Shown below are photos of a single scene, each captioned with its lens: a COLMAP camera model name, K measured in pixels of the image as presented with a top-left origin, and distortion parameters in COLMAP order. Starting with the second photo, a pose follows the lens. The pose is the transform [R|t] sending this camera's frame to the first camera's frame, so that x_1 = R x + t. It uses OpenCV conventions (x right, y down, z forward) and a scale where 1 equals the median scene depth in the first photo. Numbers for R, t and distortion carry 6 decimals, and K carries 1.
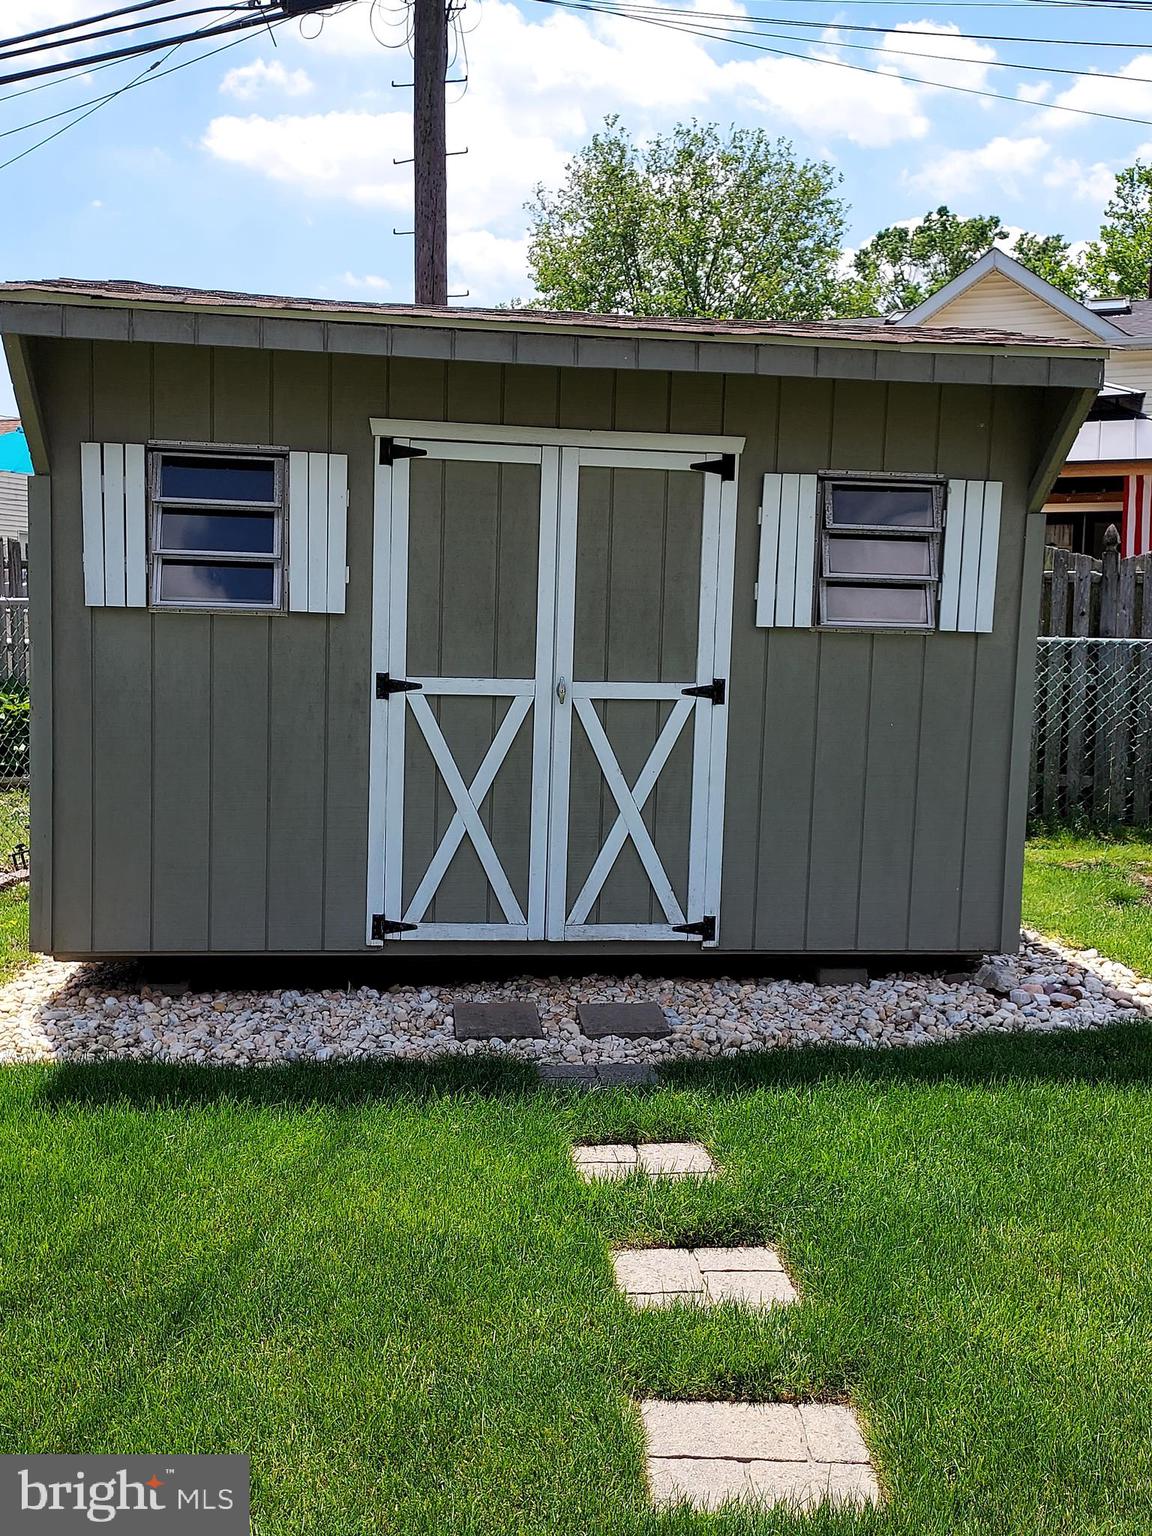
lens RADIAL K [[1346.7, 0, 576.0], [0, 1346.7, 768.0], [0, 0, 1]] dist [-0.008433, -0.007490]
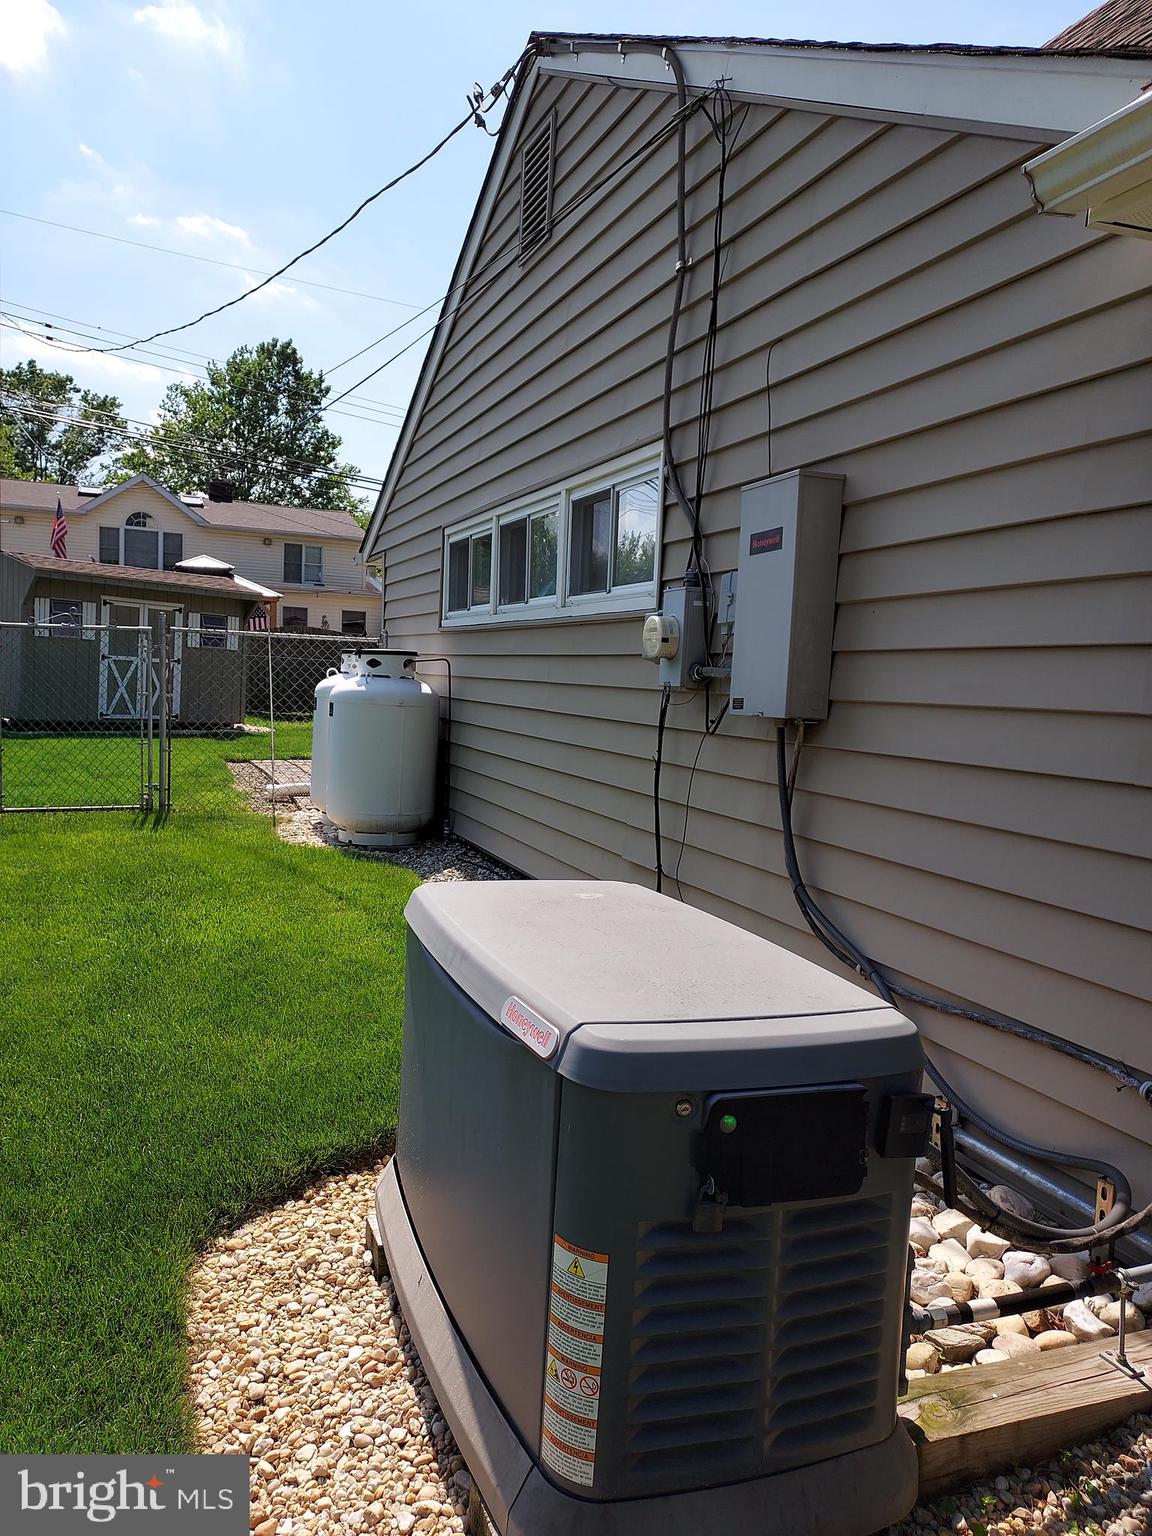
lens RADIAL K [[1103.4, 0, 576.0], [0, 1103.4, 768.0], [0, 0, 1]] dist [-0.001210, -0.001381]
pose [[0.726288, -0.020225, 0.687093, -1.421511], [0.037870, 0.999226, -0.010617, 0.372390], [-0.686346, 0.033731, 0.726492, -2.469111]]
